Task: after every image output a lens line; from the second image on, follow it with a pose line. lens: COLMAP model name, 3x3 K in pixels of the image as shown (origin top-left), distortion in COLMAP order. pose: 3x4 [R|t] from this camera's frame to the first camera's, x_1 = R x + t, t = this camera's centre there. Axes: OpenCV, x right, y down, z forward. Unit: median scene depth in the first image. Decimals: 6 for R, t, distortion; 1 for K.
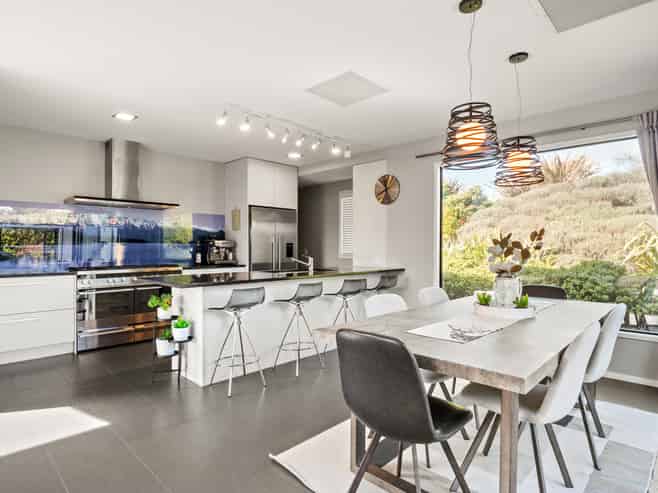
lens RADIAL K [[372.9, 0, 329.0], [0, 372.9, 246.5], [0, 0, 1]] dist [0.002928, -0.000281]
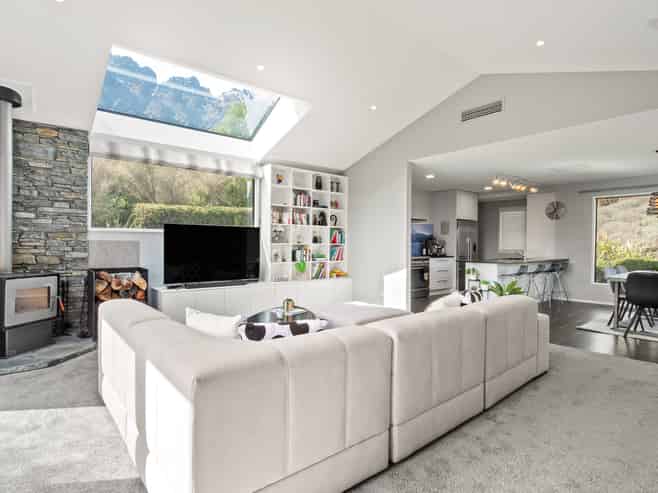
lens RADIAL K [[360.0, 0, 329.0], [0, 360.0, 246.5], [0, 0, 1]] dist [-0.001706, -0.000616]
pose [[0.993980, 0.007150, -0.109326, -0.587956], [-0.006261, 0.999944, 0.008476, -0.001559], [0.109380, -0.007740, 0.993970, -0.601794]]
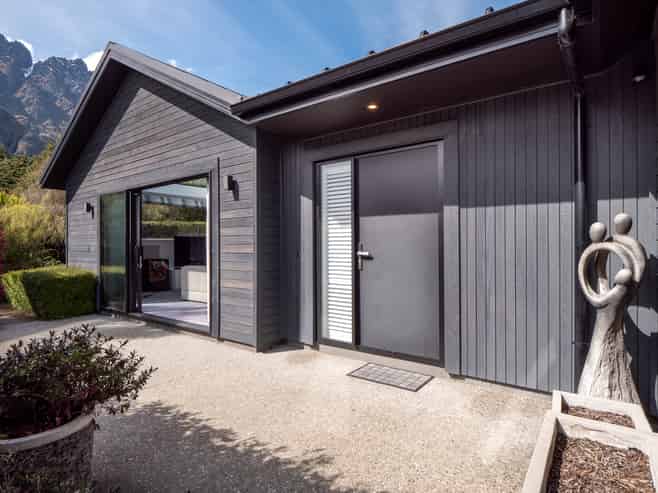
lens RADIAL K [[372.9, 0, 329.0], [0, 372.9, 246.5], [0, 0, 1]] dist [0.002928, -0.000281]
pose [[0.991793, -0.006727, 0.127680, -0.576212], [0.006390, 0.999975, 0.003051, 0.000384], [-0.127698, -0.002210, 0.991811, -1.530182]]
